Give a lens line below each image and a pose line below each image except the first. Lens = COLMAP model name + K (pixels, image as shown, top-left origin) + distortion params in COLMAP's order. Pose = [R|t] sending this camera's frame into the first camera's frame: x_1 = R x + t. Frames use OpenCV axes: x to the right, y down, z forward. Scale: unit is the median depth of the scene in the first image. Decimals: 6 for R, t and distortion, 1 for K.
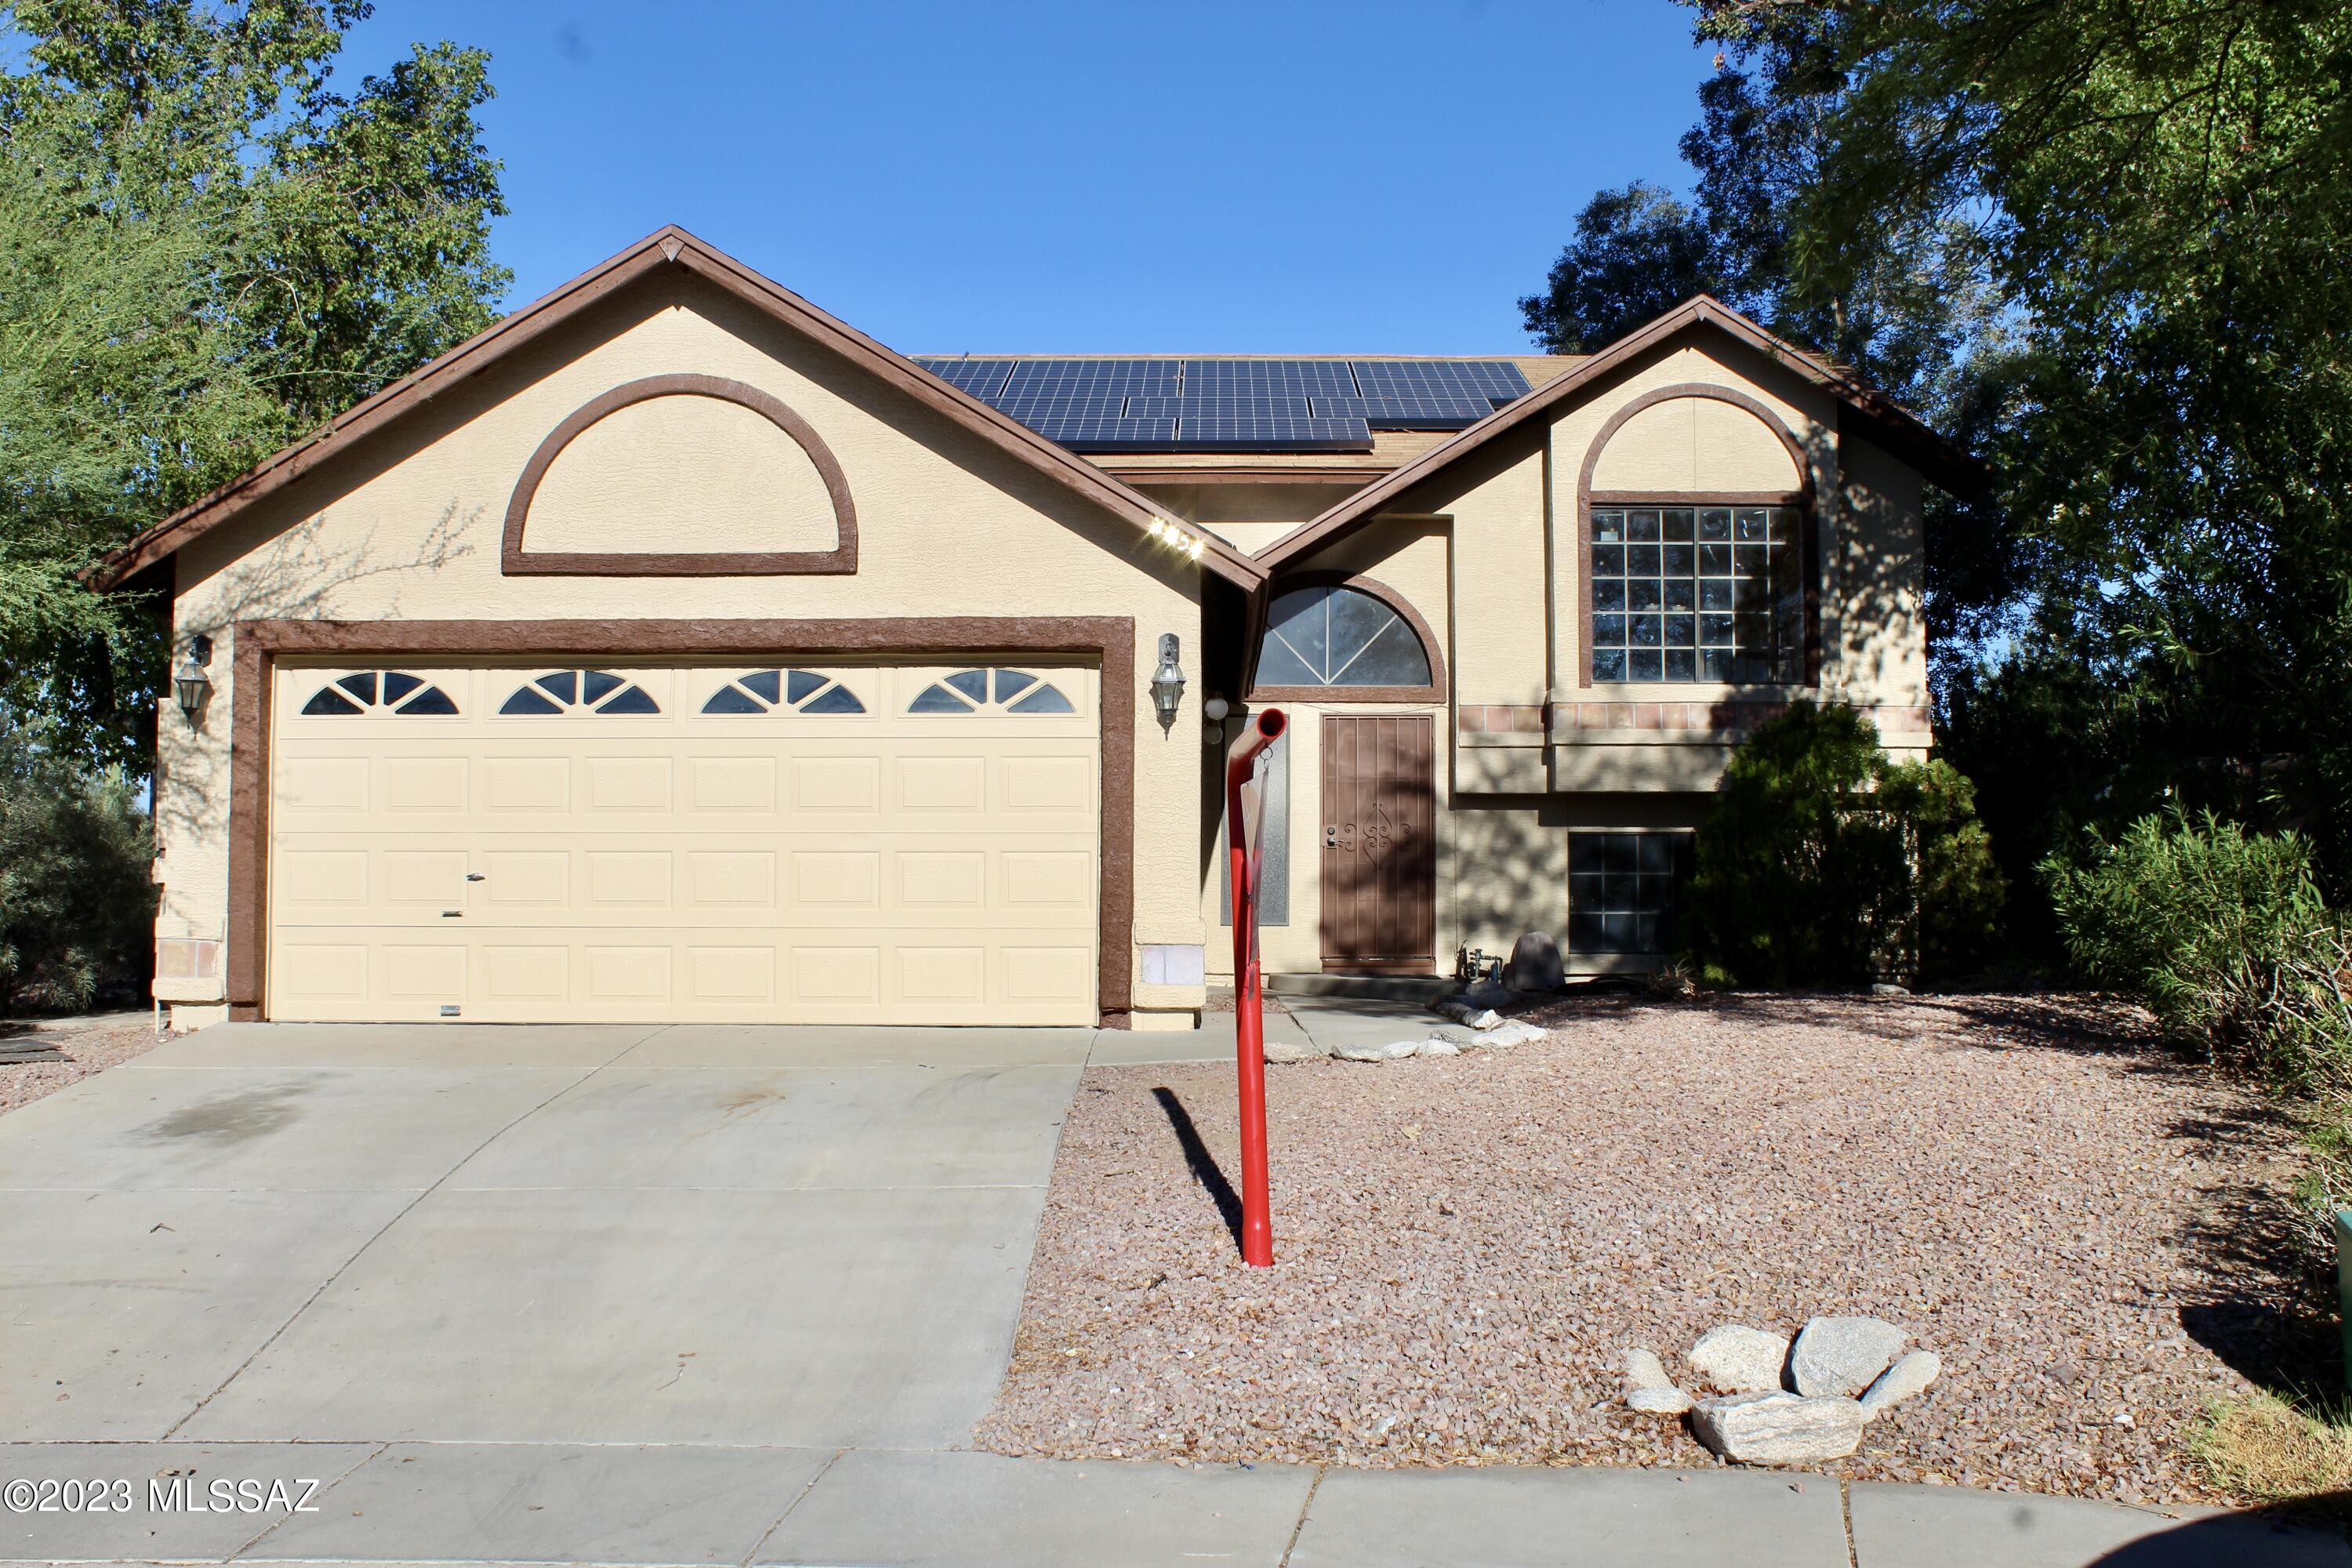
lens RADIAL K [[2521.2, 0, 1176.0], [0, 2521.2, 784.0], [0, 0, 1]] dist [-0.197668, 0.444314]
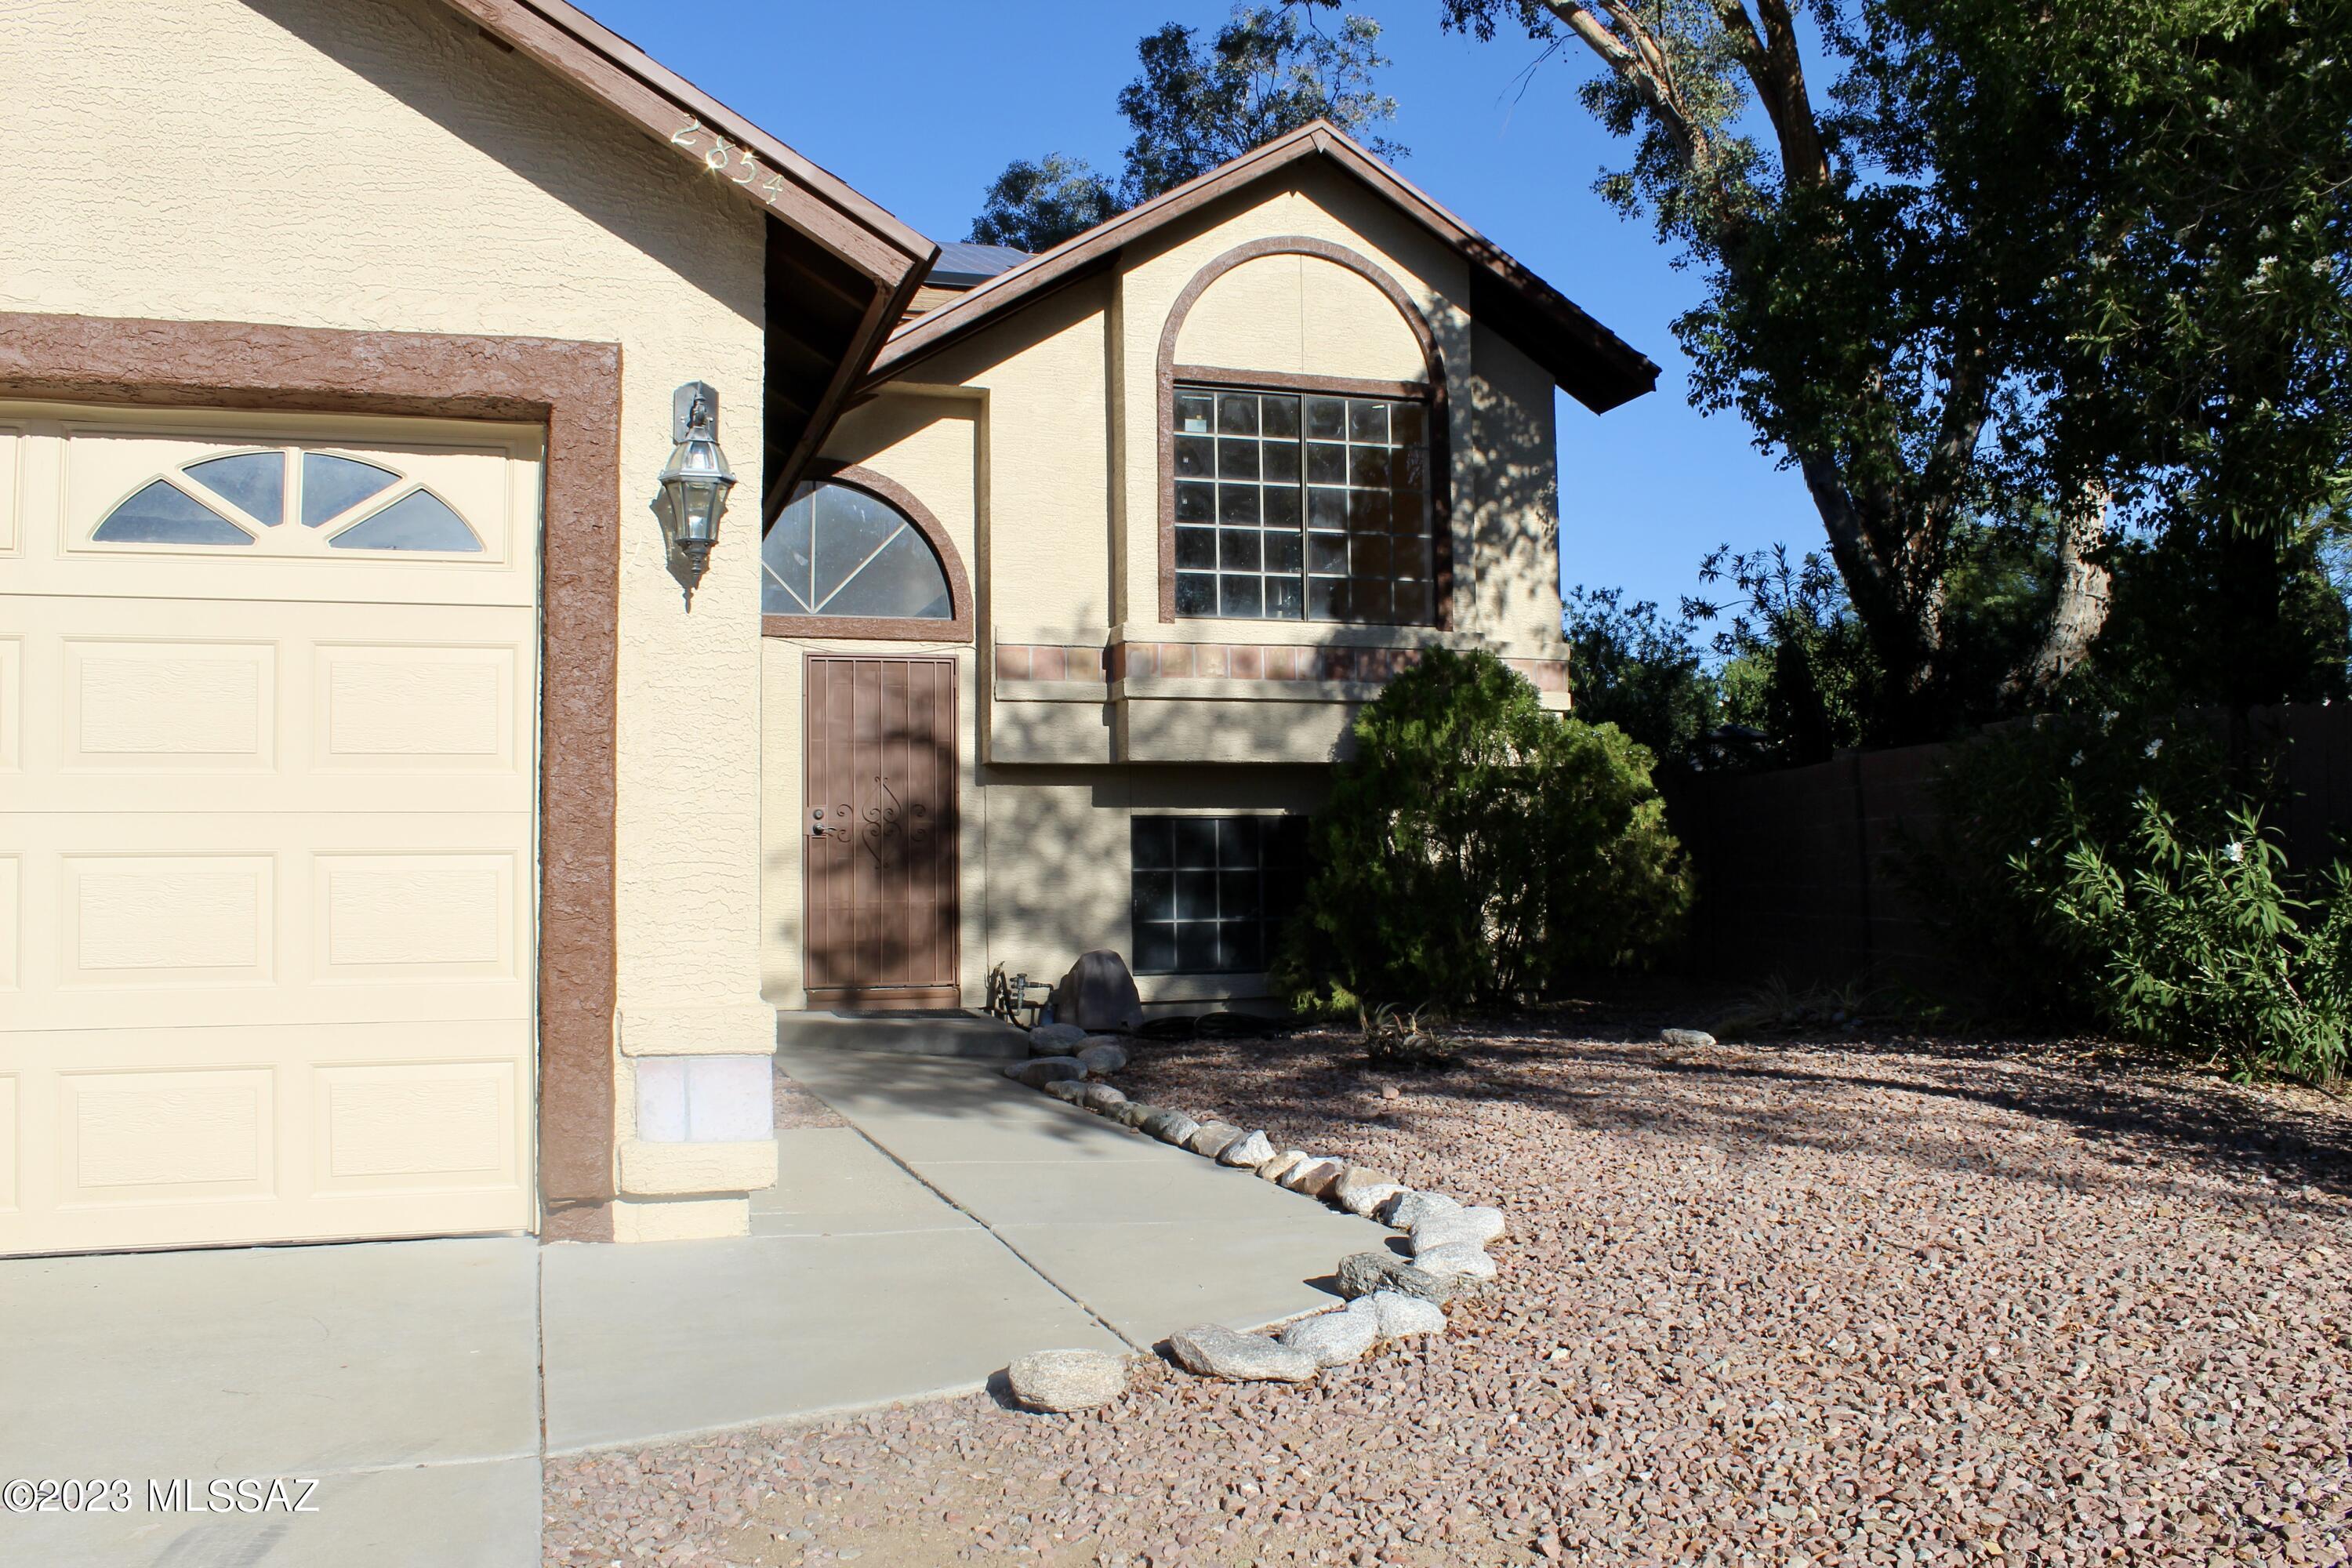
lens RADIAL K [[1950.1, 0, 1176.0], [0, 1950.1, 784.0], [0, 0, 1]] dist [-0.184558, 0.196454]
pose [[0.944165, 0.004627, 0.329440, -0.034916], [-0.007817, 0.999935, 0.008357, 0.010520], [-0.329379, -0.010465, 0.944140, 0.626101]]
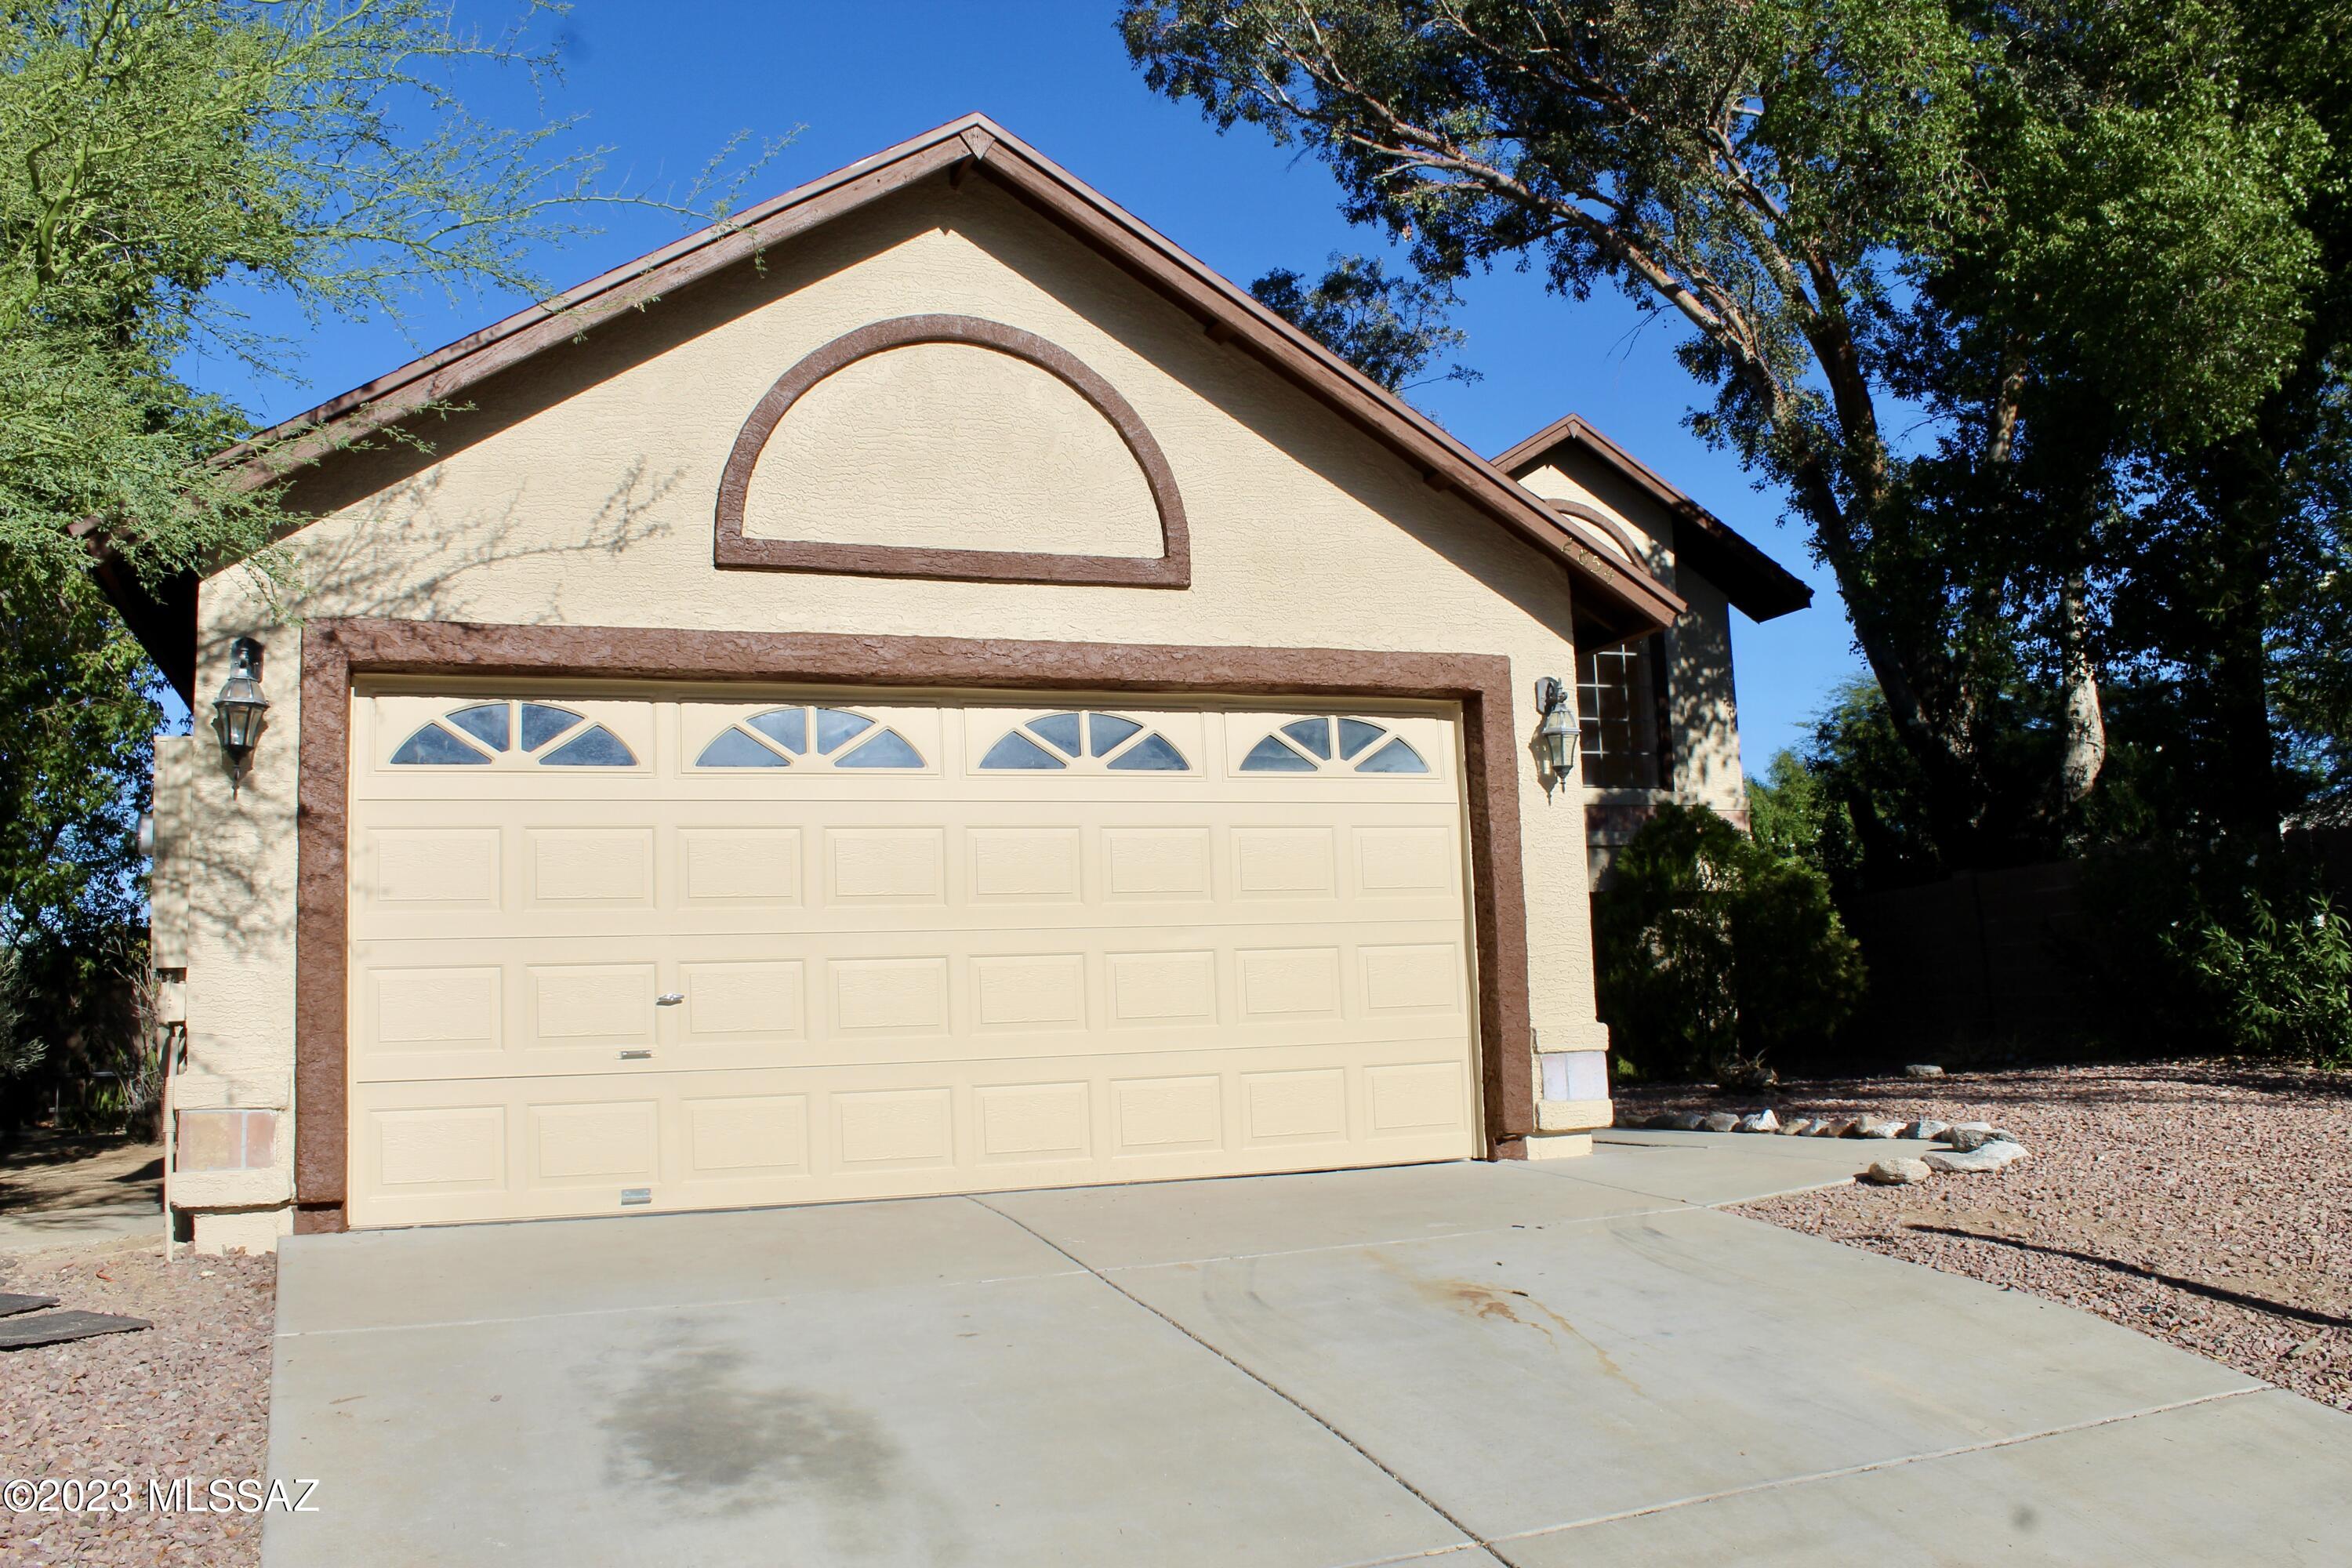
lens RADIAL K [[2031.0, 0, 1176.0], [0, 2031.0, 784.0], [0, 0, 1]] dist [-0.198452, 0.231039]
pose [[0.919353, 0.008693, 0.393338, -0.372441], [0.021139, 0.997220, -0.071447, 0.020404], [-0.392865, 0.074000, 0.916614, 0.431862]]
